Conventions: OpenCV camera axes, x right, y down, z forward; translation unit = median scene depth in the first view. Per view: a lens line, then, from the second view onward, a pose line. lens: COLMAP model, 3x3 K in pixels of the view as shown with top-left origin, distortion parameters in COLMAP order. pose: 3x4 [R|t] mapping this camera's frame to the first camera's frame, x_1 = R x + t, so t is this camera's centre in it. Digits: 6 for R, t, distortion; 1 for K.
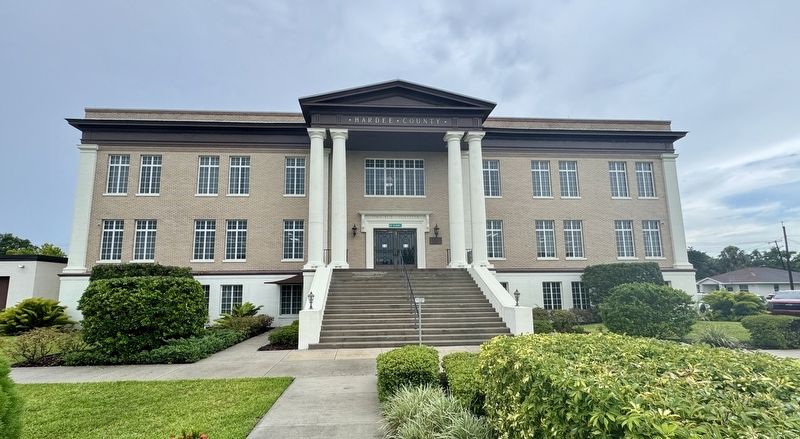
lens RADIAL K [[420.8, 0, 403.0], [0, 420.8, 226.3], [0, 0, 1]] dist [0.005284, -0.000229]
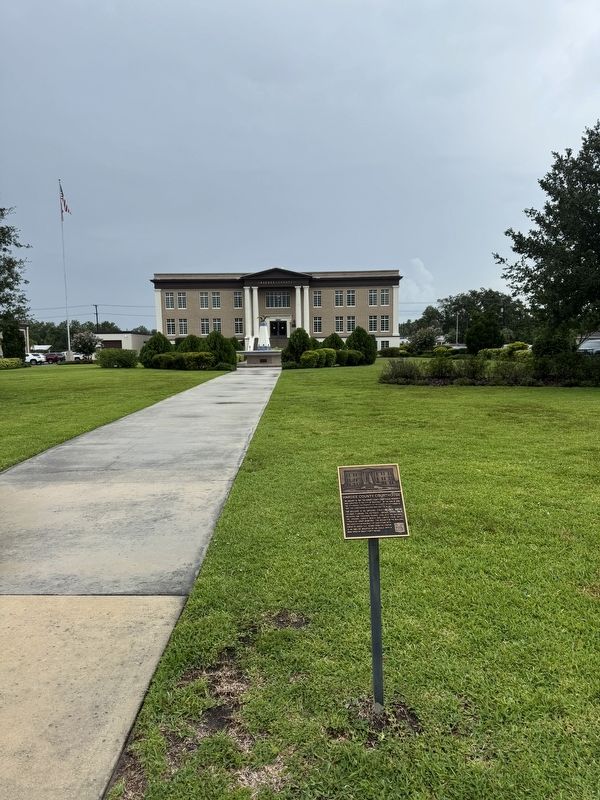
lens RADIAL K [[638.3, 0, 303.7], [0, 638.3, 401.3], [0, 0, 1]] dist [0.057488, -0.005817]
pose [[0.996854, 0.000460, -0.079262, 0.444149], [0.018449, 0.971172, 0.237666, -0.441271], [0.077086, -0.238381, 0.968108, -2.855965]]
